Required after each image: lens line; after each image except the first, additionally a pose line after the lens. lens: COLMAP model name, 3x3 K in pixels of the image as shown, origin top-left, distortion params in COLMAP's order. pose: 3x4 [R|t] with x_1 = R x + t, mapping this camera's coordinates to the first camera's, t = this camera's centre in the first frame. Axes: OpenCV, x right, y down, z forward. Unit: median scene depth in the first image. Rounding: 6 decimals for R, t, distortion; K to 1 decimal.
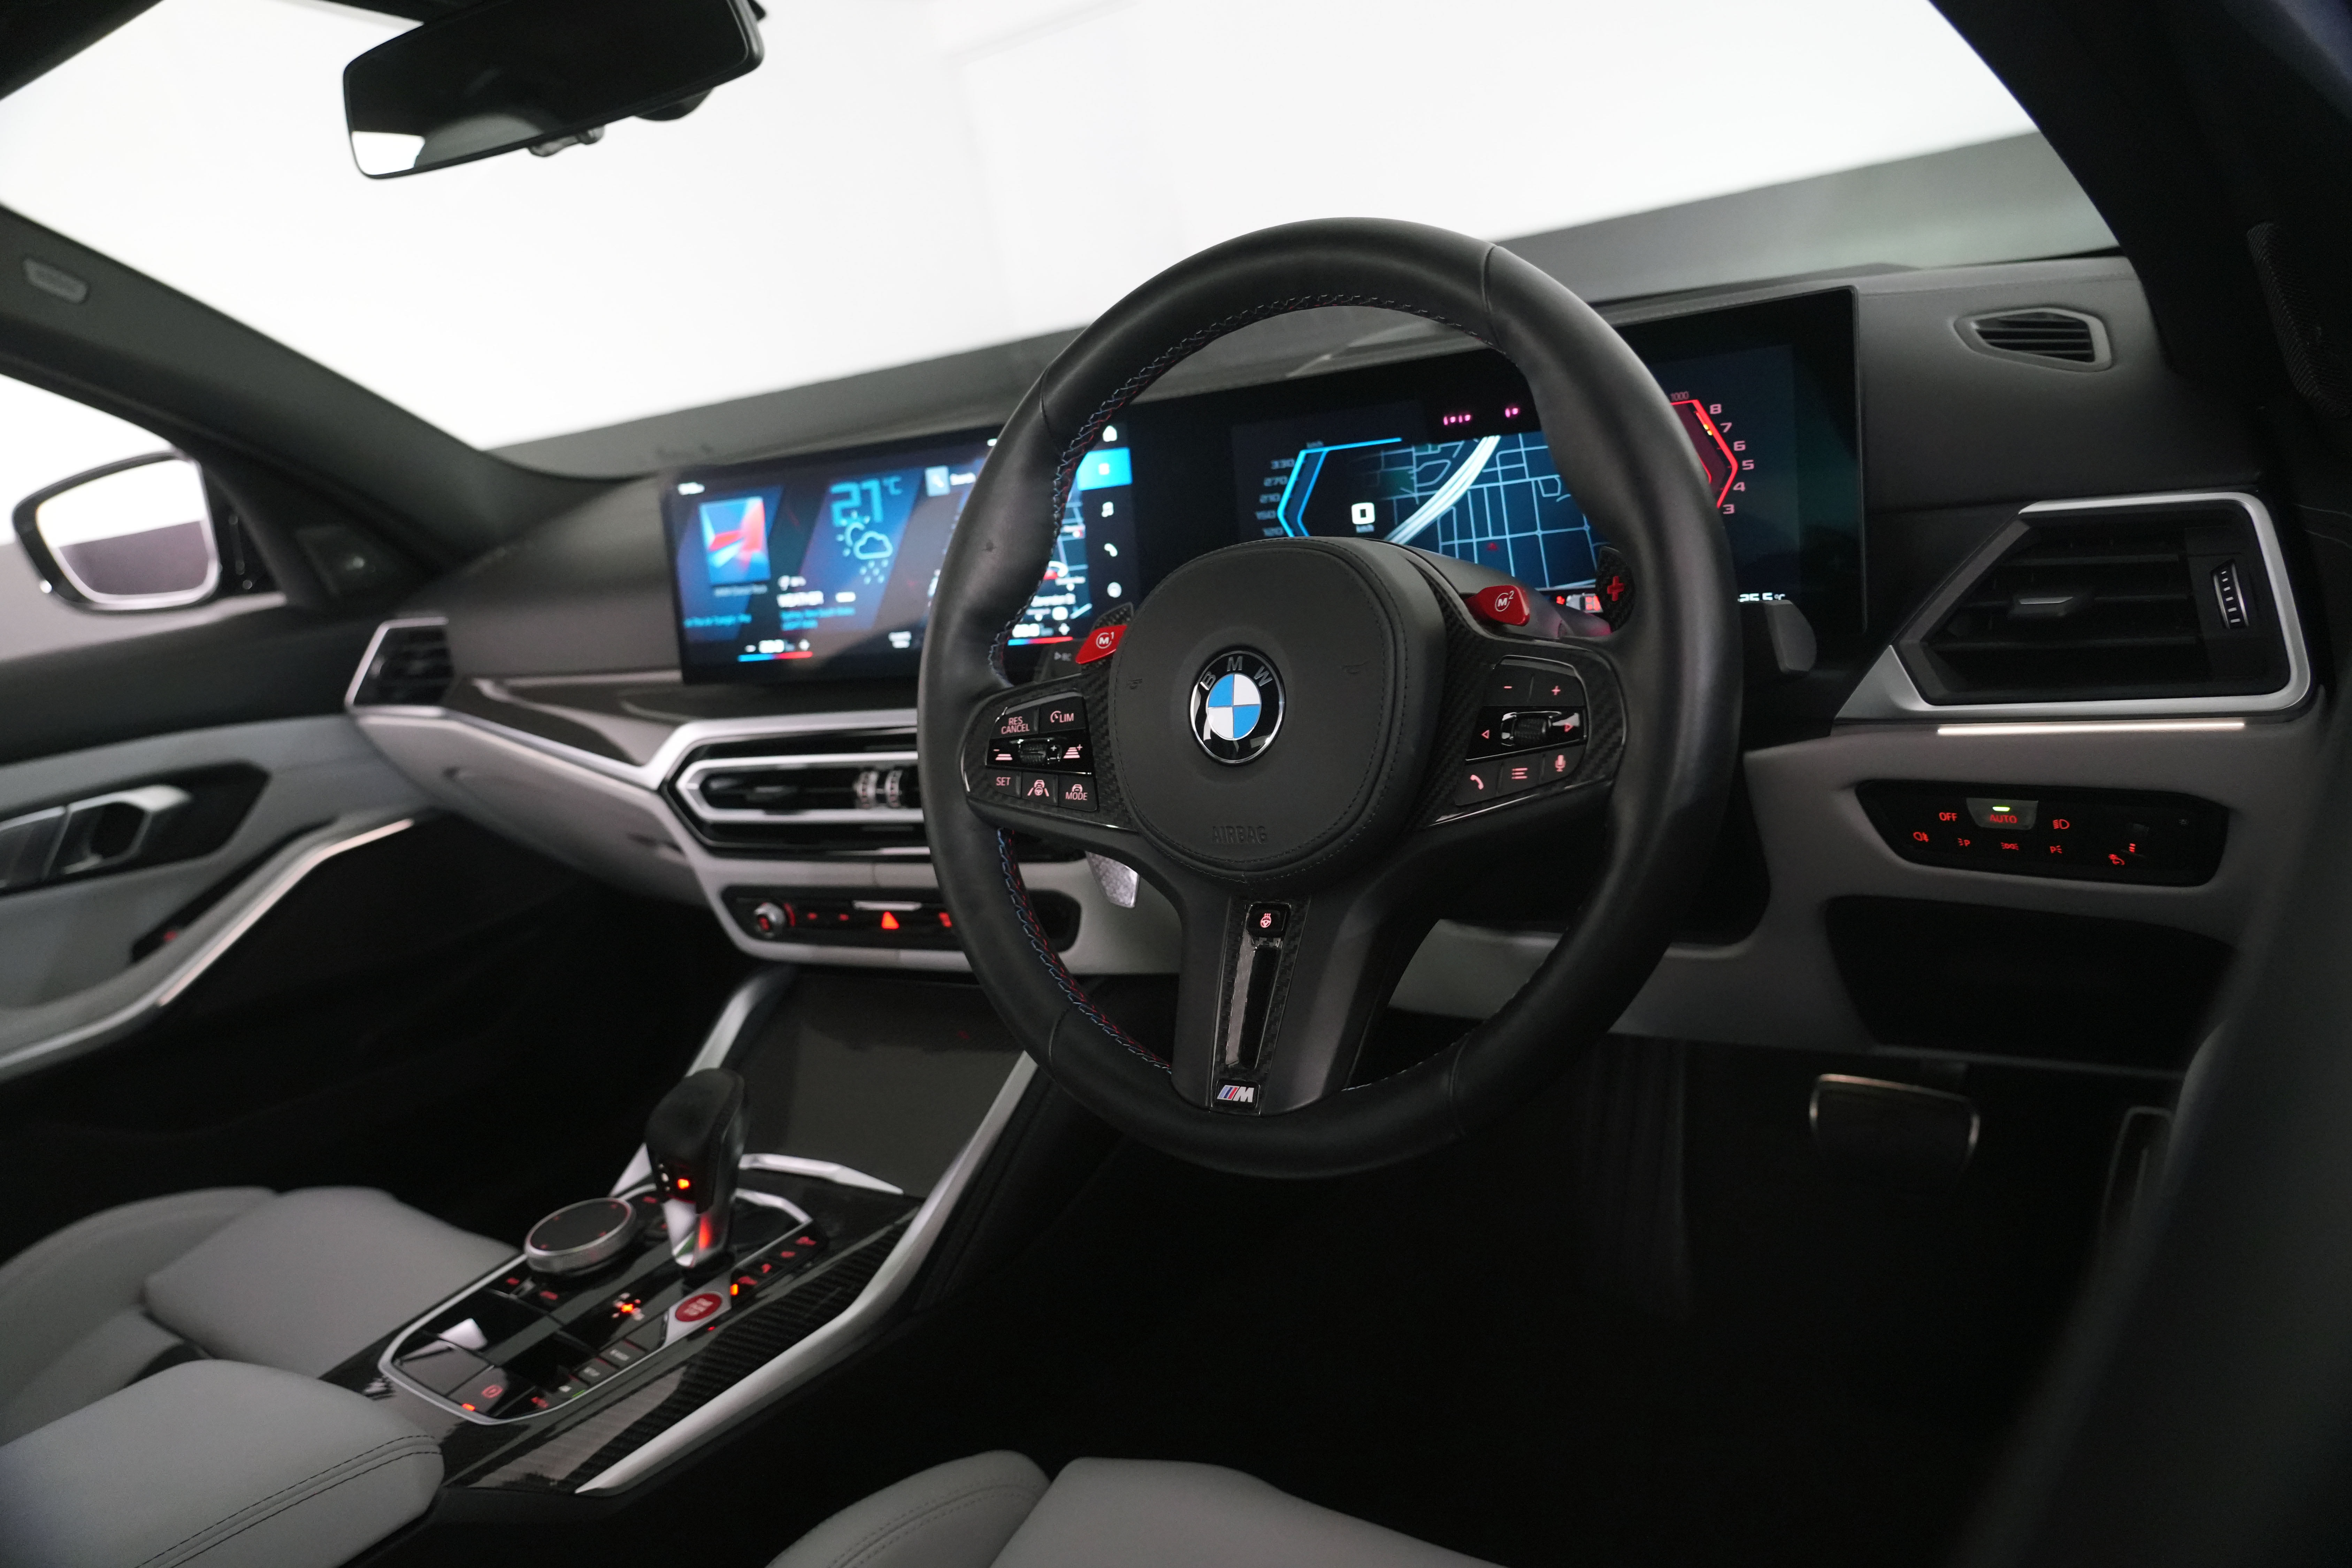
lens RADIAL K [[1619.9, 0, 1176.0], [0, 1619.9, 784.0], [0, 0, 1]] dist [-0.006600, 0.003925]
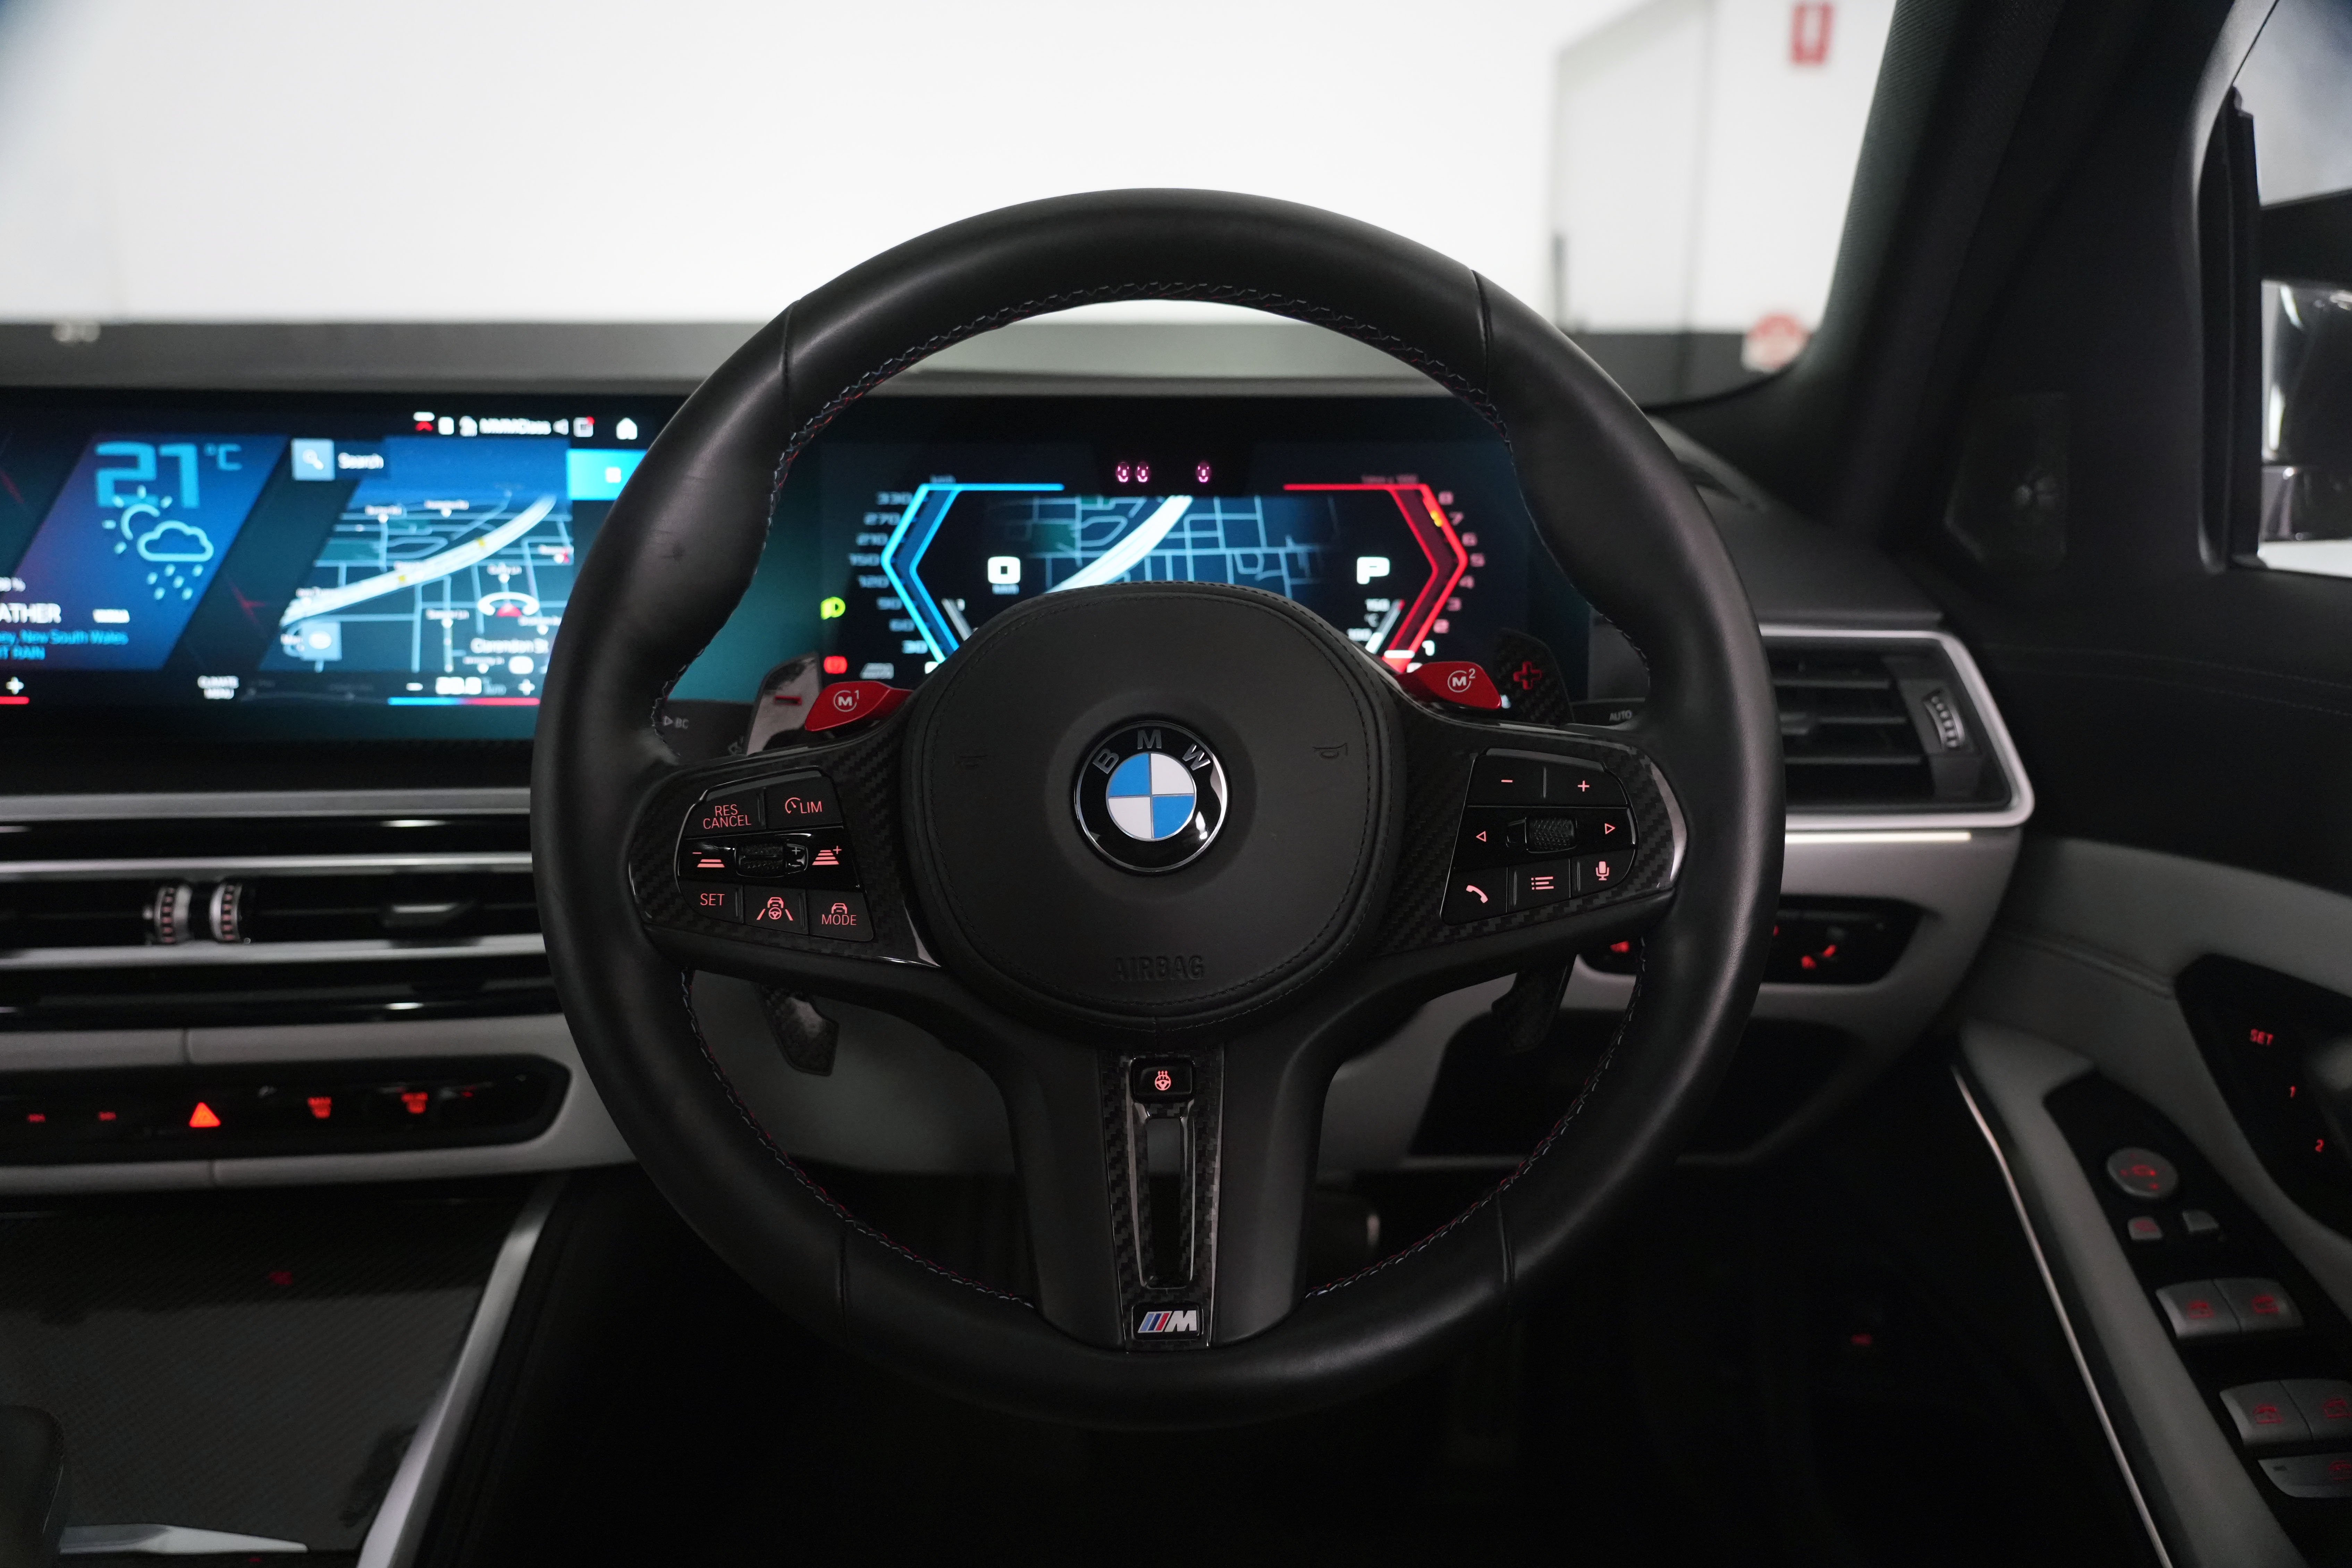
lens RADIAL K [[1619.8, 0, 1176.0], [0, 1619.8, 784.0], [0, 0, 1]] dist [-0.006600, 0.003925]
pose [[0.807195, 0.032620, 0.589382, -0.296772], [0.008610, 0.997715, -0.067012, -0.002324], [-0.590222, 0.059166, 0.805070, 0.290259]]
